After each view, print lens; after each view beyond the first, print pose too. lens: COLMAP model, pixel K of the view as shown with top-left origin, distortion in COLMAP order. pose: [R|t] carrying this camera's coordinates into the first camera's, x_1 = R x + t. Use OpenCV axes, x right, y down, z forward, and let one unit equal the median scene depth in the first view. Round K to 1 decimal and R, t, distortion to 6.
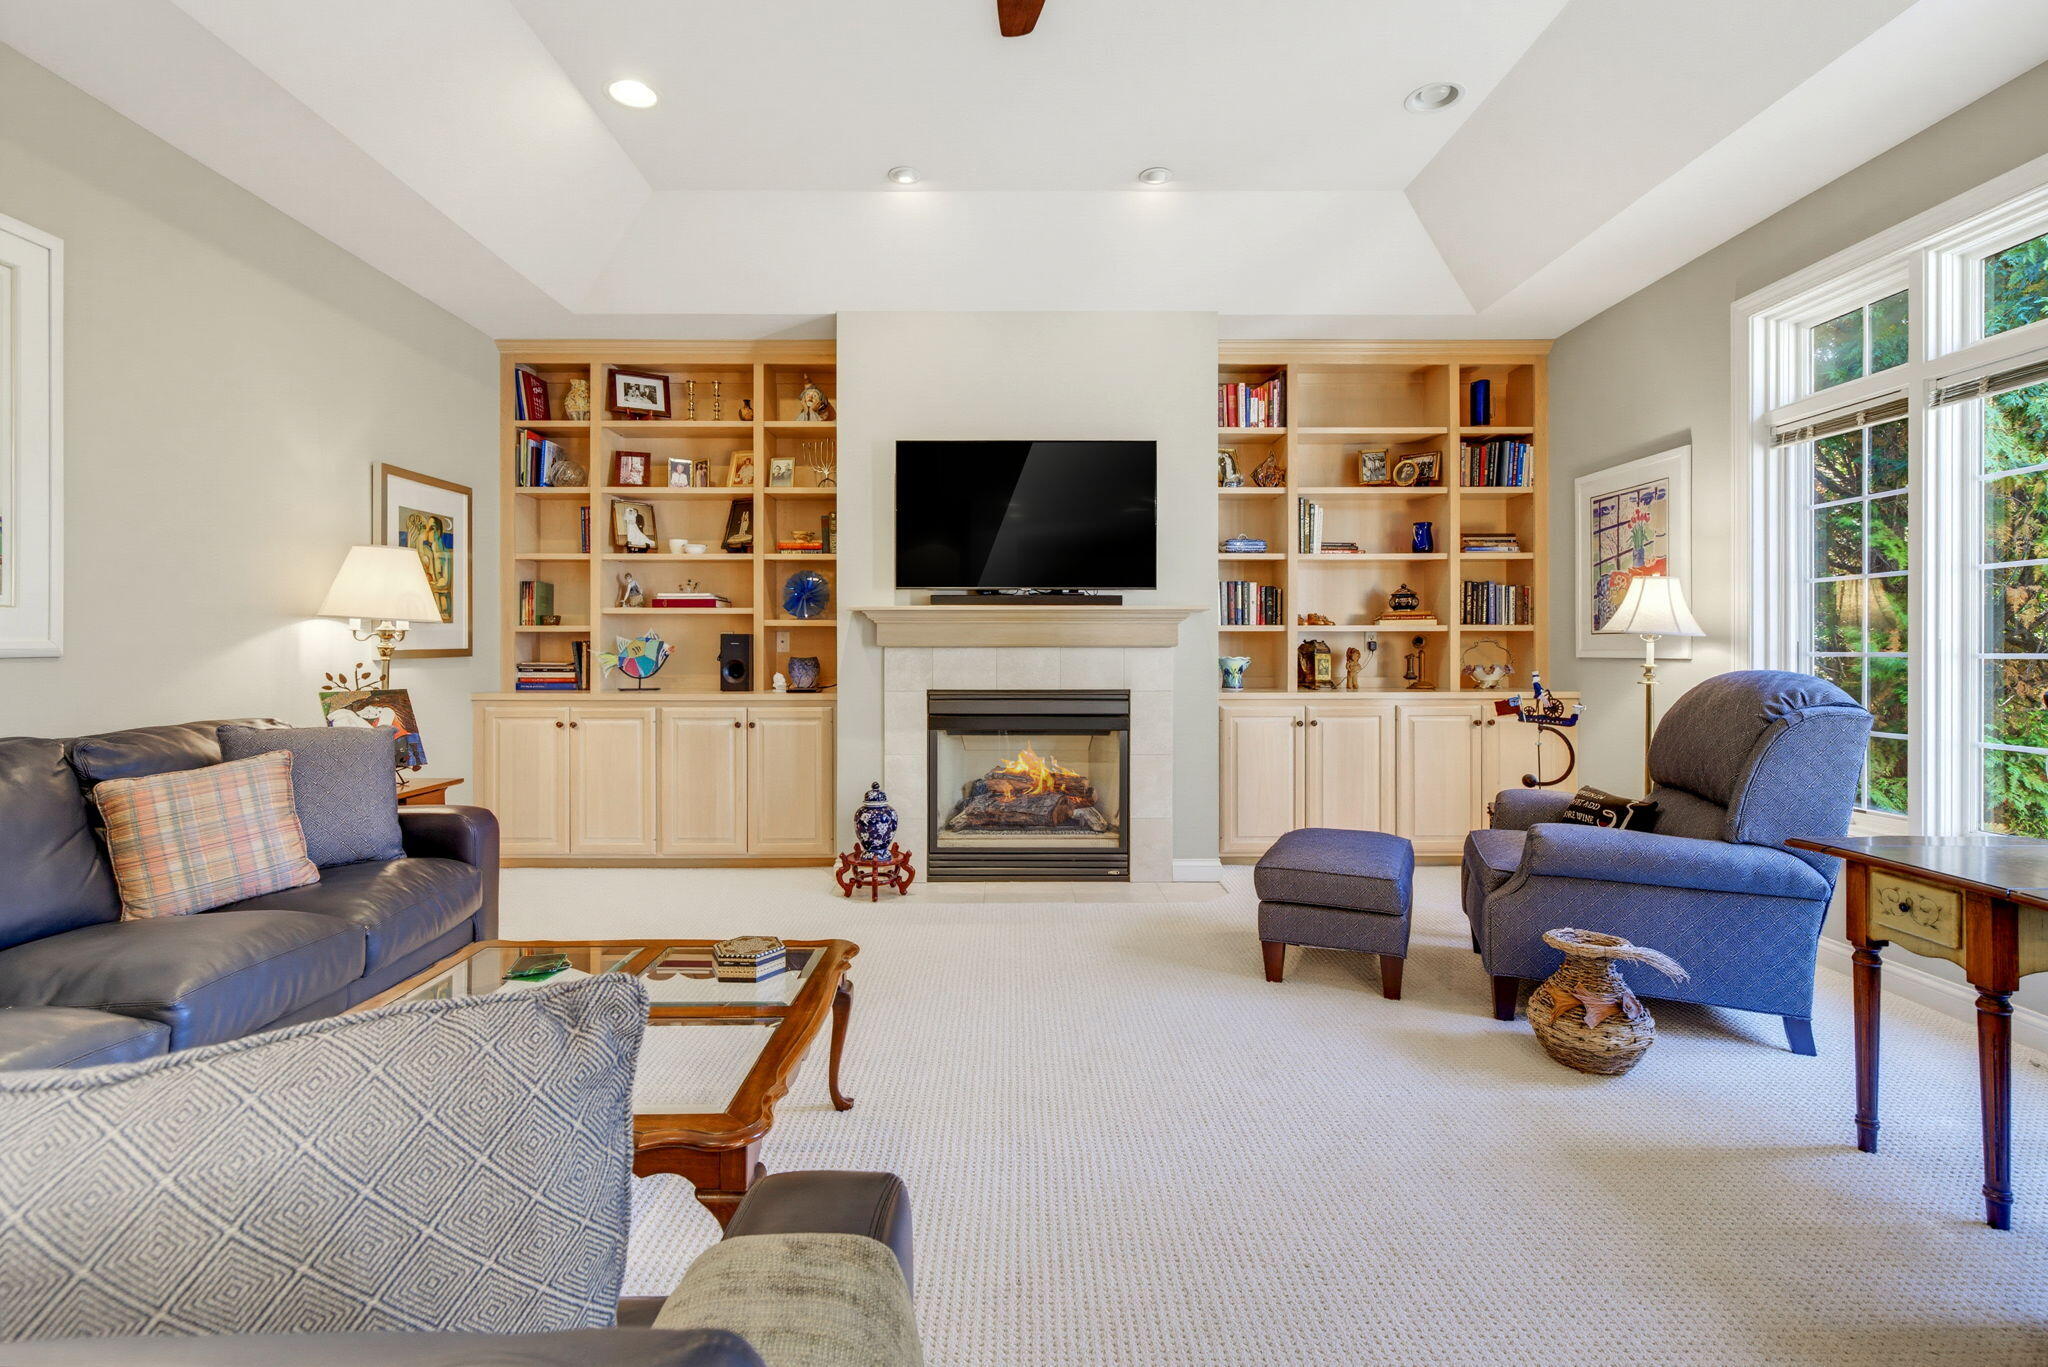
lens RADIAL K [[932.4, 0, 1017.6], [0, 932.4, 650.4], [0, 0, 1]] dist [0.000098, 0.000096]
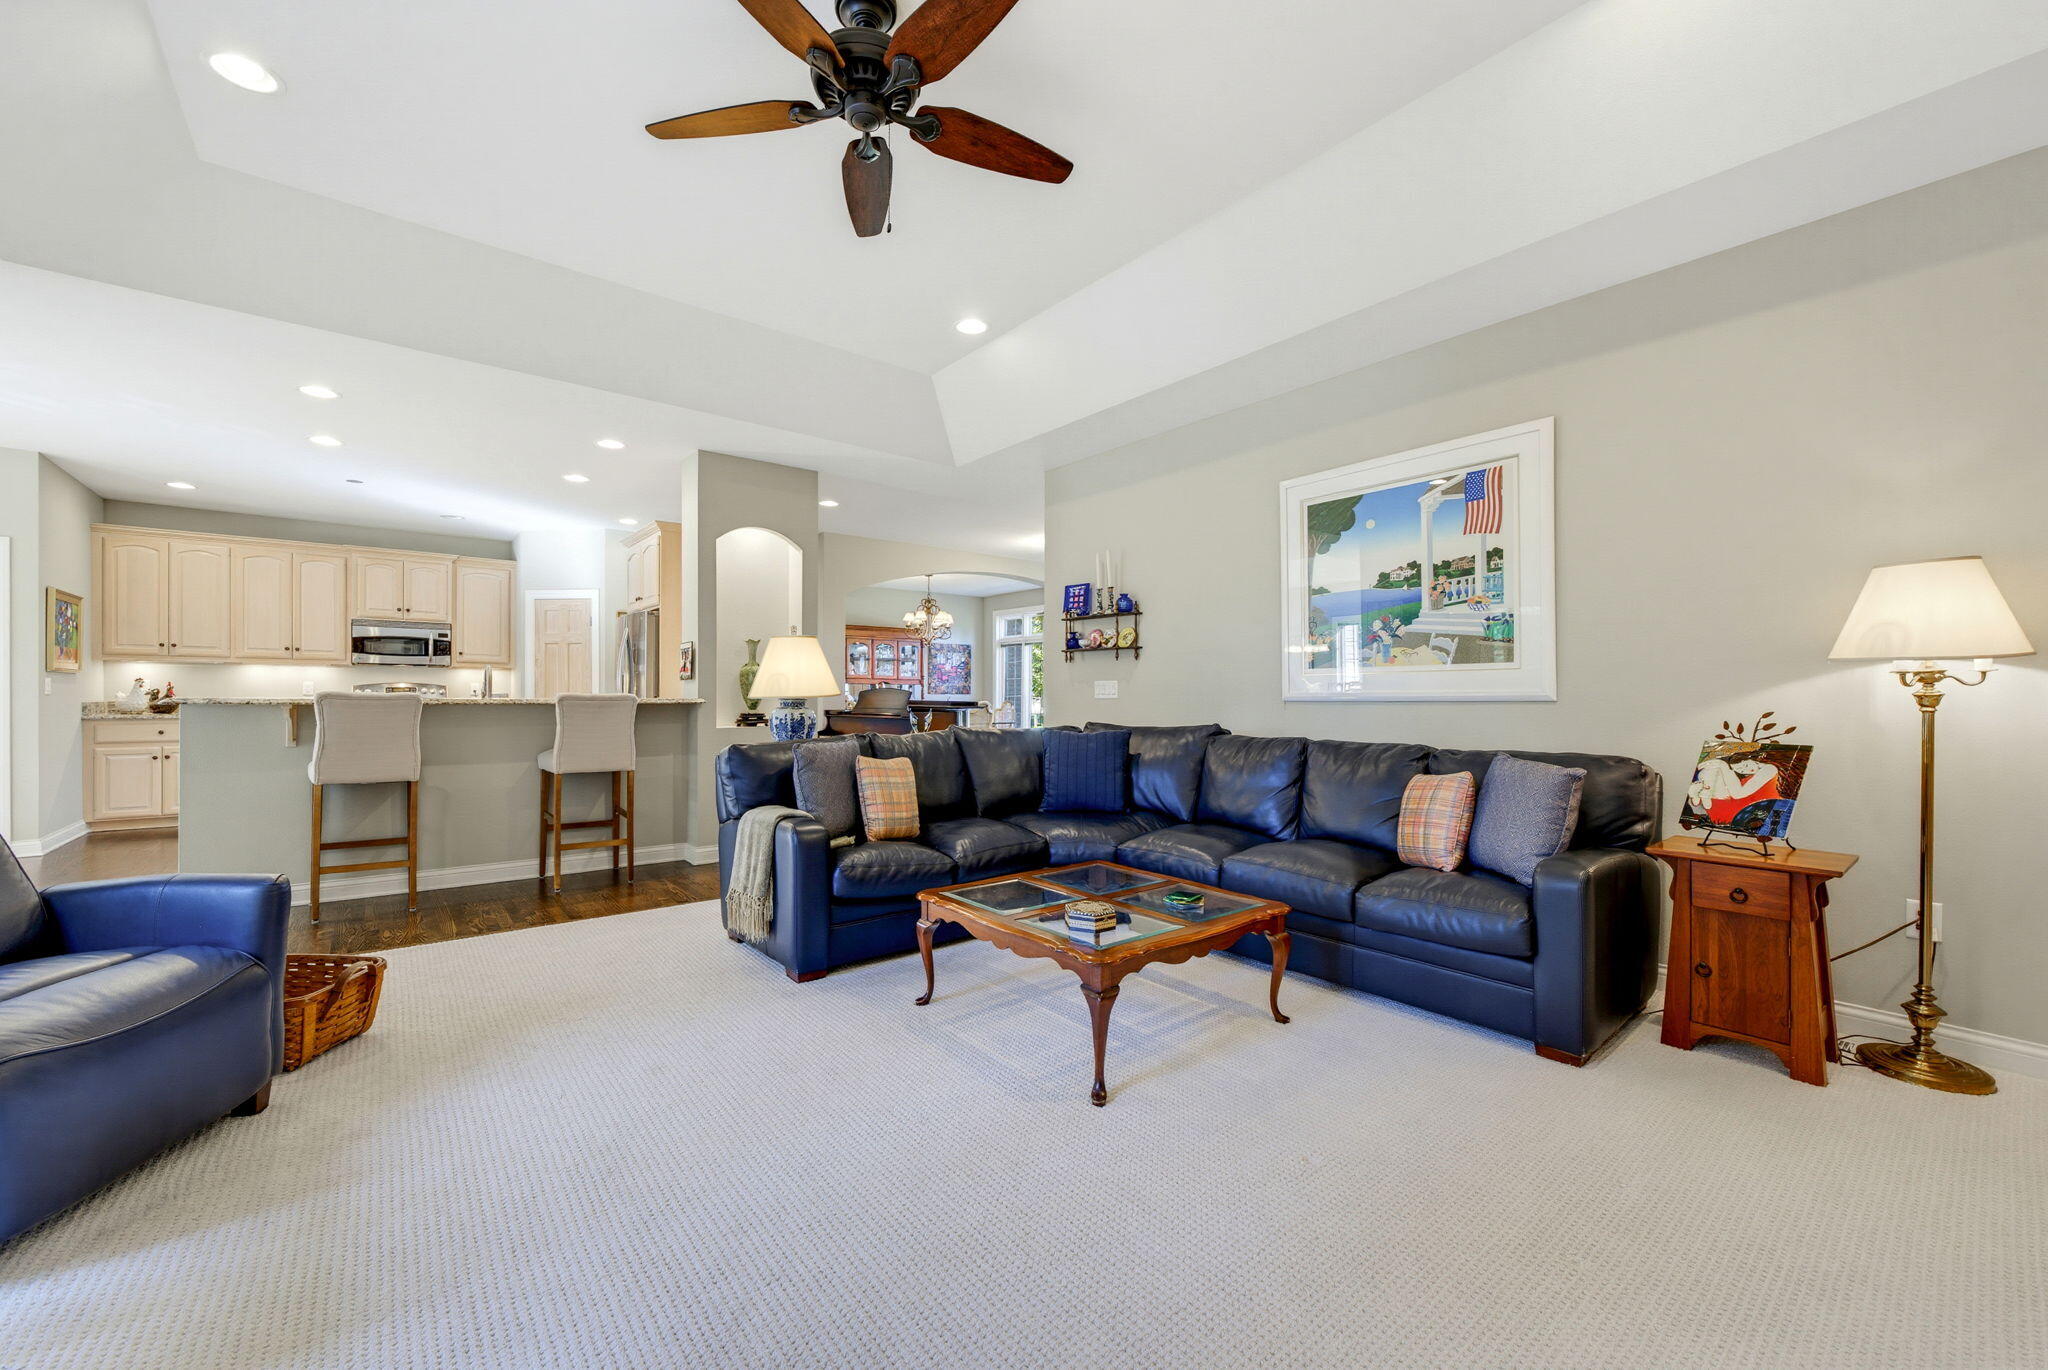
lens RADIAL K [[810.0, 0, 999.7], [0, 810.0, 696.0], [0, 0, 1]] dist [0.000427, 0.000116]
pose [[-0.794251, -0.000449, -0.607590, 0.232531], [-0.003755, 0.999984, 0.004170, -0.001673], [0.607579, 0.005594, -0.794240, 0.787046]]
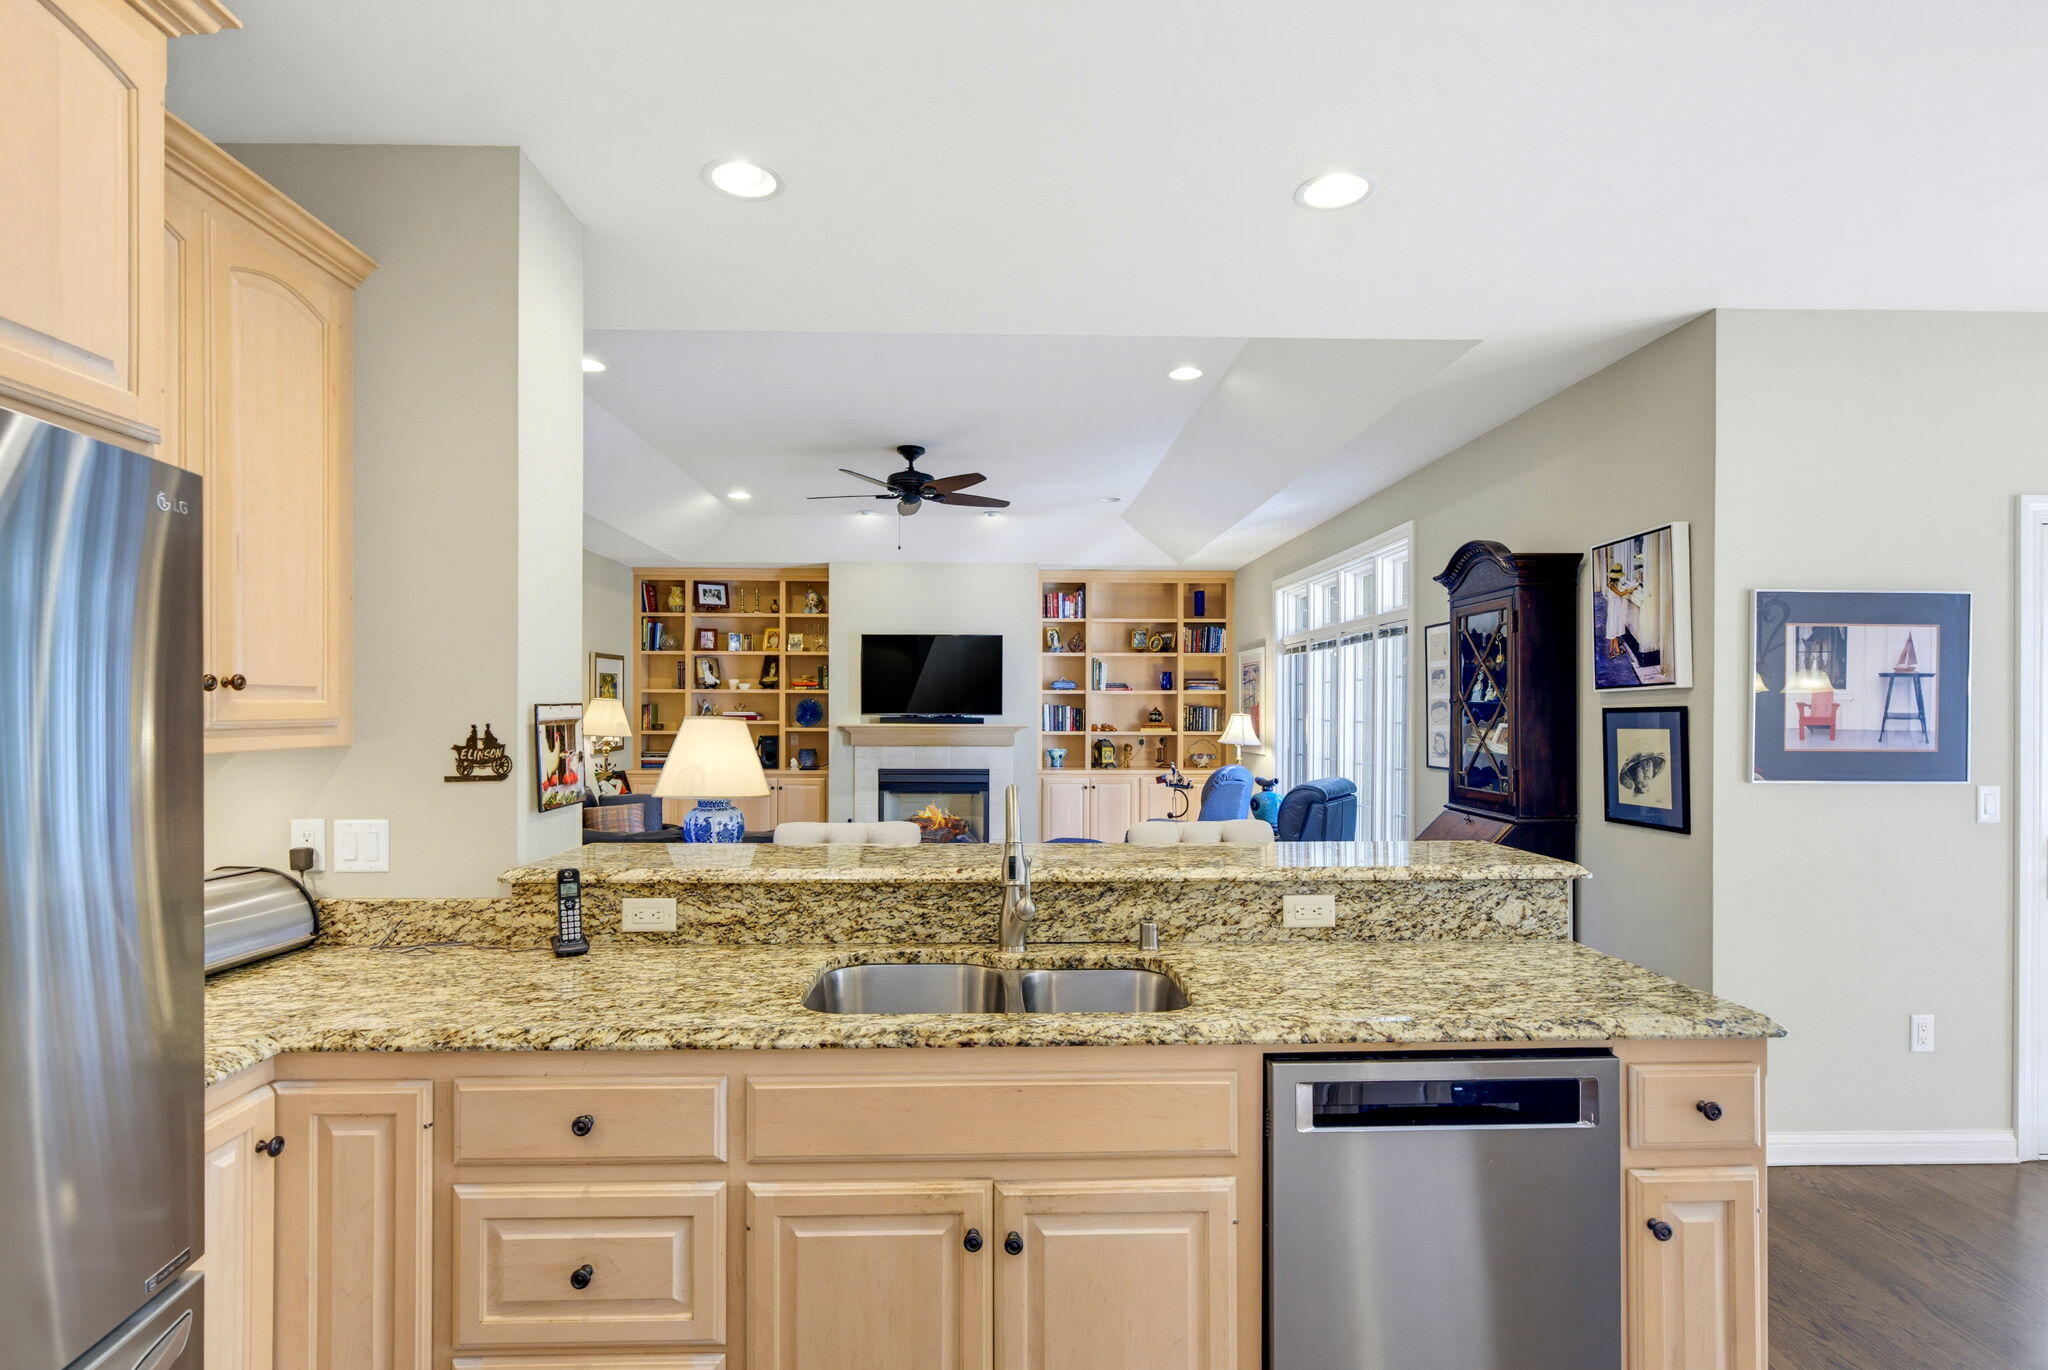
lens RADIAL K [[980.7, 0, 1017.7], [0, 980.7, 710.8], [0, 0, 1]] dist [0.002037, 0.000232]
pose [[0.999661, 0.003031, 0.025866, 0.114377], [-0.003027, 0.999995, -0.000180, -0.065522], [-0.025866, 0.000102, 0.999665, -0.842528]]
